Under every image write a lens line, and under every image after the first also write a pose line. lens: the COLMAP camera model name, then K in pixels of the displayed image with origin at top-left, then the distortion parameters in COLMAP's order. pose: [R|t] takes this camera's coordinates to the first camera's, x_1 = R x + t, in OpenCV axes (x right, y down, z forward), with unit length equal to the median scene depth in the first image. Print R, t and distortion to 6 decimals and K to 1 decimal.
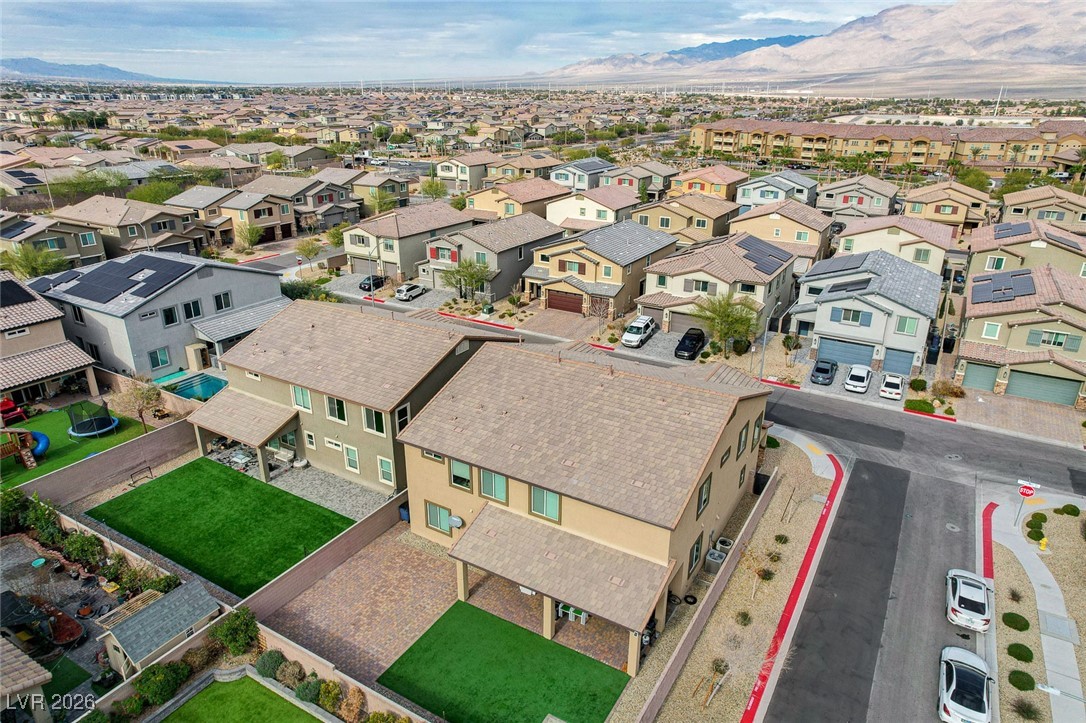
lens RADIAL K [[680.8, 0, 548.0], [0, 680.8, 378.7], [0, 0, 1]] dist [-0.029766, 0.032578]
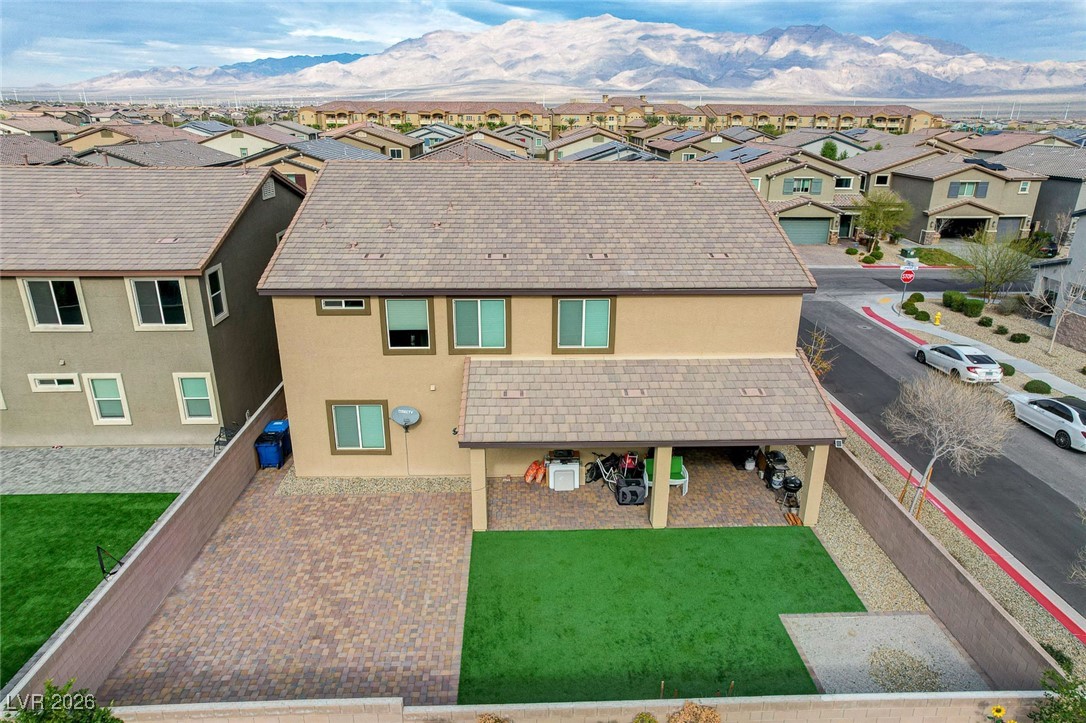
lens RADIAL K [[680.8, 0, 548.0], [0, 680.8, 378.7], [0, 0, 1]] dist [-0.029766, 0.032578]
pose [[0.839613, -0.199209, 0.505338, -0.271427], [0.209344, 0.977128, 0.037370, 0.157901], [-0.501224, 0.074413, 0.862112, 0.390790]]
